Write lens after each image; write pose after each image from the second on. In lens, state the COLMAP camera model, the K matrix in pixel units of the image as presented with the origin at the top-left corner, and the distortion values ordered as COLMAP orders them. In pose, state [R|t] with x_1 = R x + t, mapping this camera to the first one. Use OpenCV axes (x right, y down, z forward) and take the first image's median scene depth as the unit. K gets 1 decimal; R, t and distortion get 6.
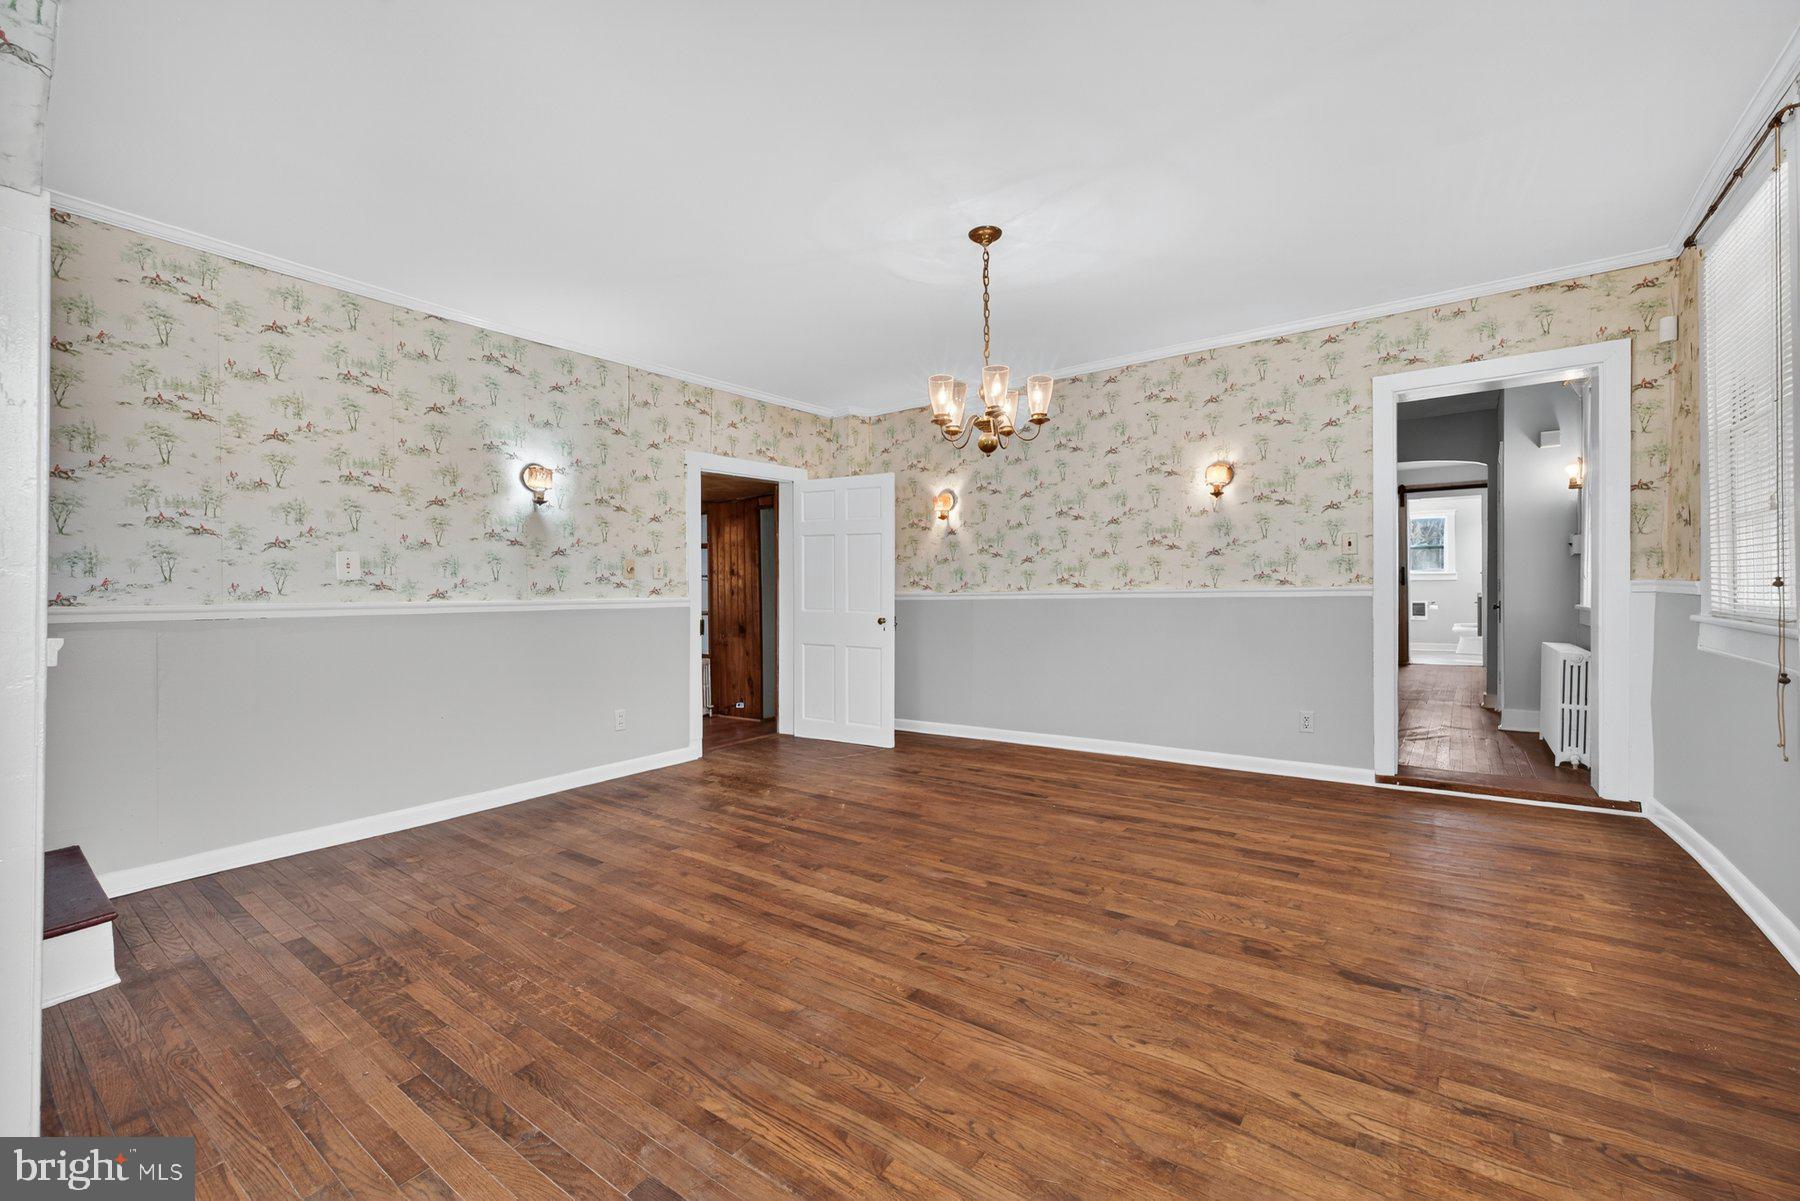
lens RADIAL K [[778.7, 0, 897.5], [0, 778.7, 587.9], [0, 0, 1]] dist [0.008139, 0.000606]
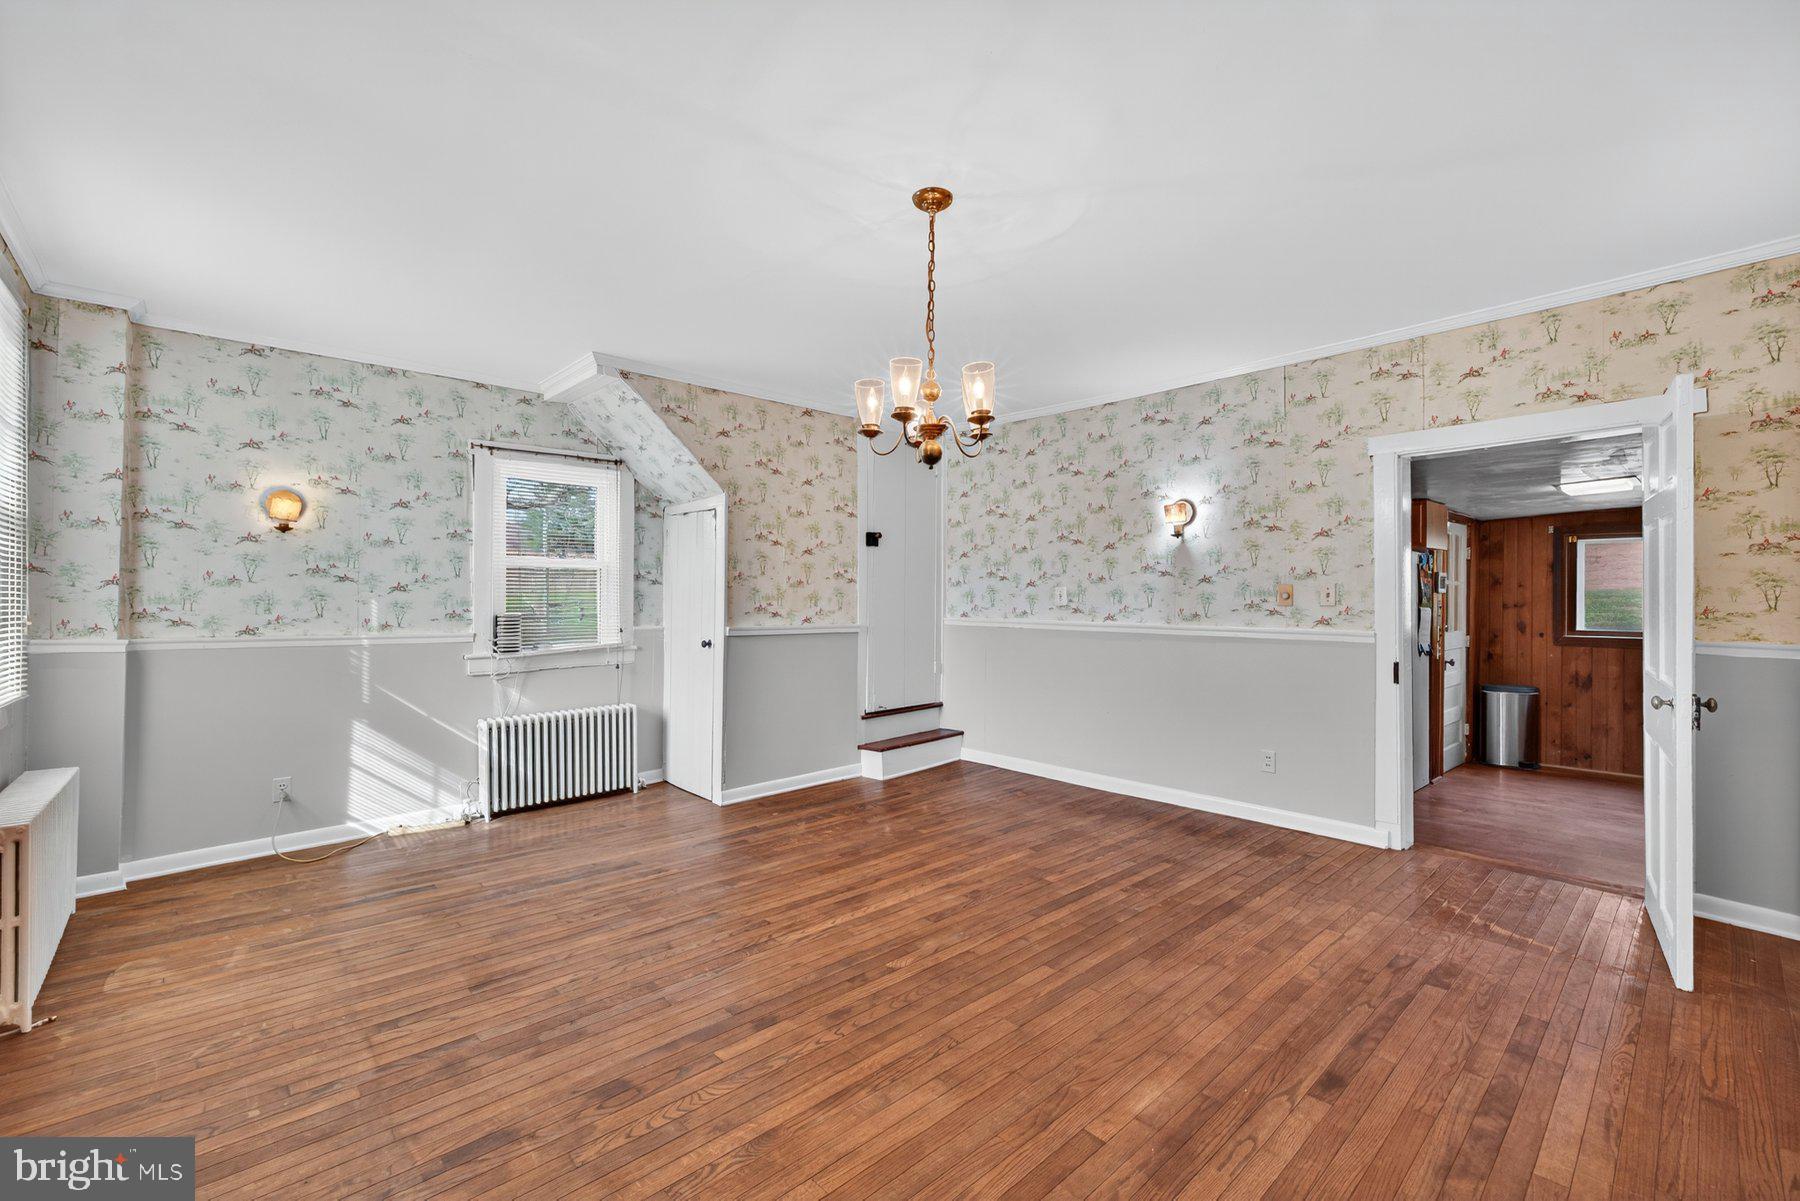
lens RADIAL K [[778.7, 0, 895.3], [0, 778.7, 601.2], [0, 0, 1]] dist [0.008139, 0.000606]
pose [[-0.210602, 0.010155, -0.977519, 0.793341], [-0.002530, 0.999937, 0.010933, -0.033053], [0.977569, 0.004775, -0.210563, 0.973574]]
